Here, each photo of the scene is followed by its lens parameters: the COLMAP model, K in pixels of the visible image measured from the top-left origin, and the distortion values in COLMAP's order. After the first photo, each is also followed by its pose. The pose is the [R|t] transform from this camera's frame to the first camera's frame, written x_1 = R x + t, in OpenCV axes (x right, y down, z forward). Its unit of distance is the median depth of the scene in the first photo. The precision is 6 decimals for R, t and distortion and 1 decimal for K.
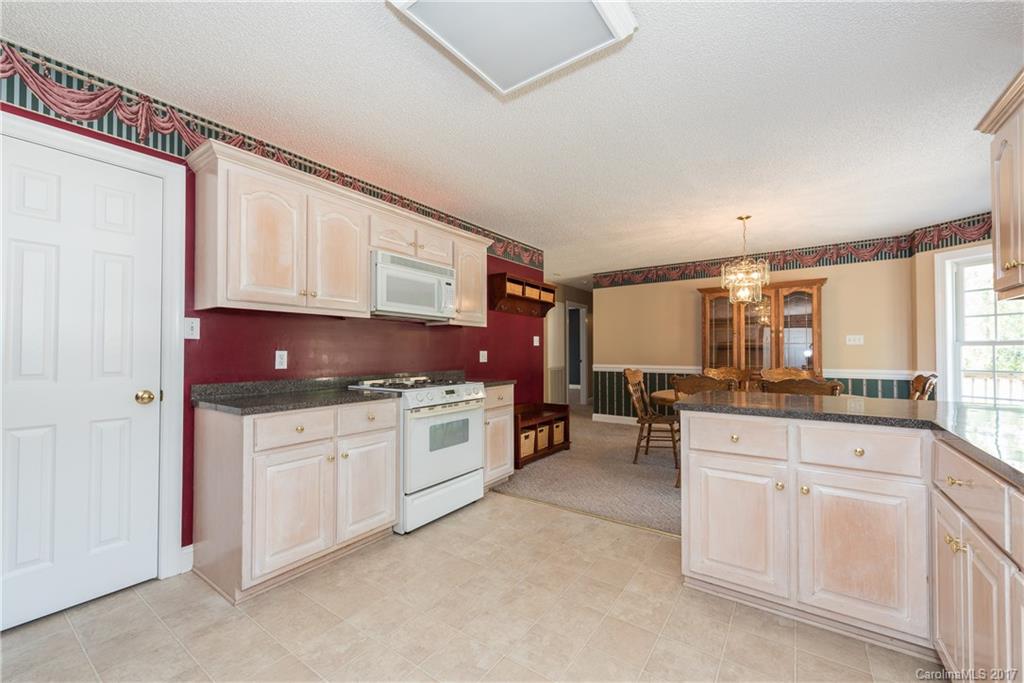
lens RADIAL K [[409.3, 0, 503.6], [0, 409.3, 344.3], [0, 0, 1]] dist [0.007424, -0.002142]
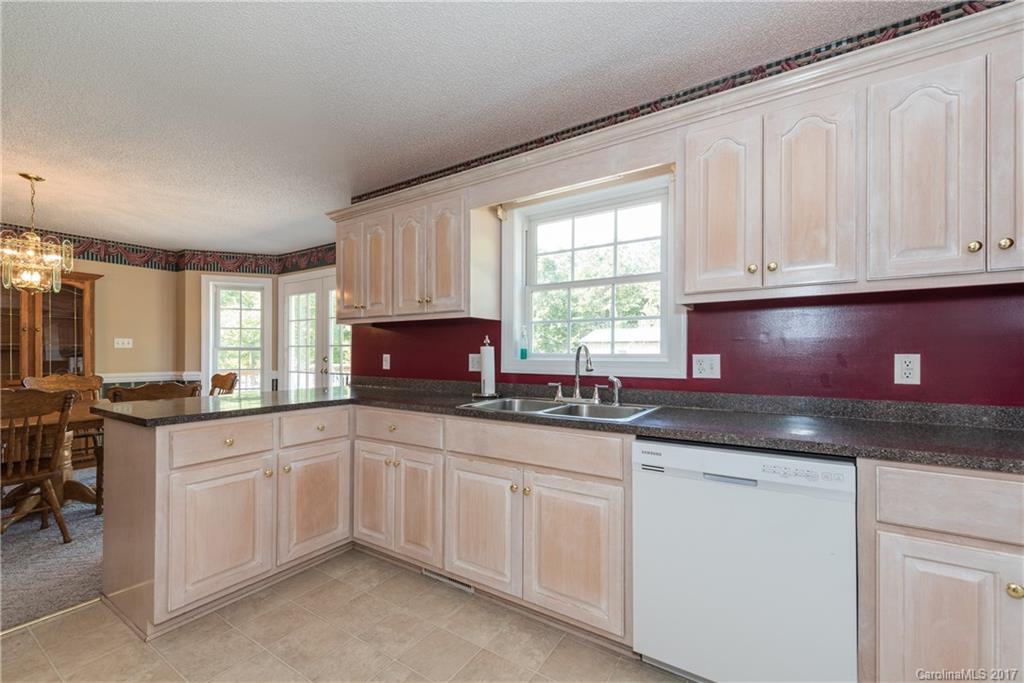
lens RADIAL K [[409.3, 0, 501.3], [0, 409.3, 351.7], [0, 0, 1]] dist [0.007424, -0.002142]
pose [[-0.016262, 0.009223, 0.999825, -0.314884], [-0.018398, 0.999785, -0.009521, 0.005012], [-0.999698, -0.018550, -0.016089, 0.253881]]
